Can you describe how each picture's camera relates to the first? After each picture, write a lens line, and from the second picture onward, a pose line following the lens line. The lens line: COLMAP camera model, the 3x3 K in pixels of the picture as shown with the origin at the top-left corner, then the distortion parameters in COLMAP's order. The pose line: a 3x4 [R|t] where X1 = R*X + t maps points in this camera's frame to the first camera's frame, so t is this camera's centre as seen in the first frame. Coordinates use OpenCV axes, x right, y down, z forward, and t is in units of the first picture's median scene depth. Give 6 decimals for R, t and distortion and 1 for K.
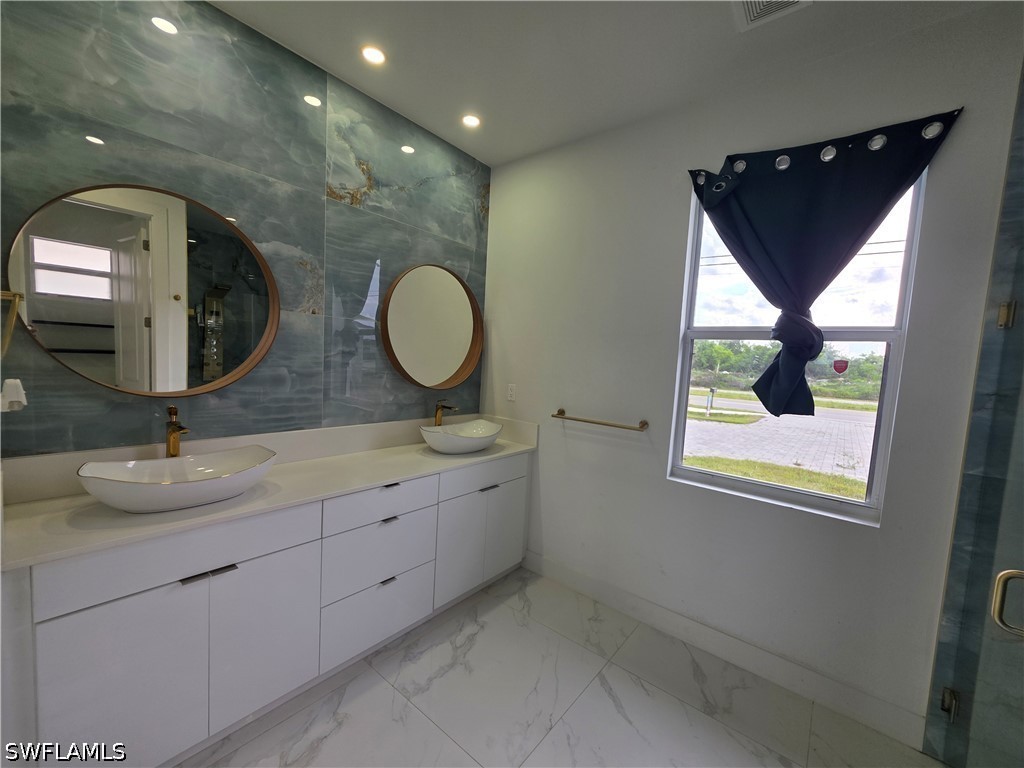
lens RADIAL K [[412.7, 0, 517.9], [0, 412.7, 389.0], [0, 0, 1]] dist [-0.004123, 0.001488]
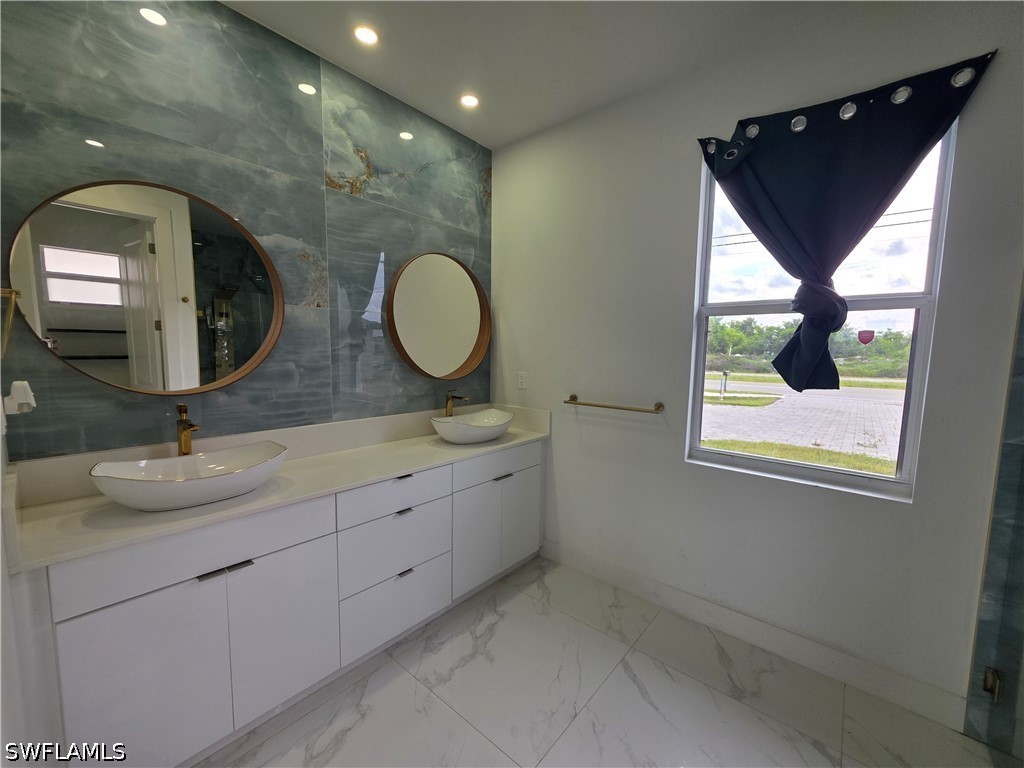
lens RADIAL K [[412.7, 0, 517.3], [0, 412.7, 389.1], [0, 0, 1]] dist [-0.004123, 0.001488]
pose [[0.998893, -0.038917, -0.026436, -0.001989], [0.039439, 0.999031, 0.019529, 0.014832], [0.025651, -0.020550, 0.999460, 0.023322]]
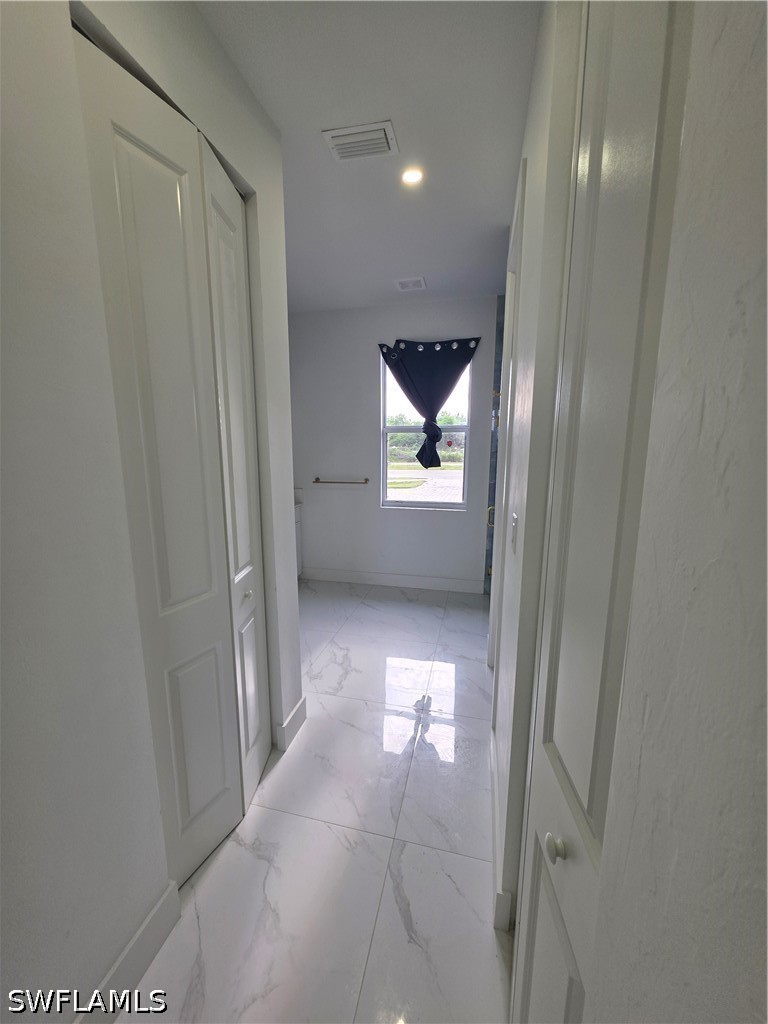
lens RADIAL K [[412.7, 0, 384.4], [0, 412.7, 516.6], [0, 0, 1]] dist [-0.004123, 0.001488]
pose [[0.900748, -0.130043, 0.414418, -0.488662], [0.083719, 0.988217, 0.128134, 0.018368], [-0.426198, -0.080722, 0.901021, -0.855650]]
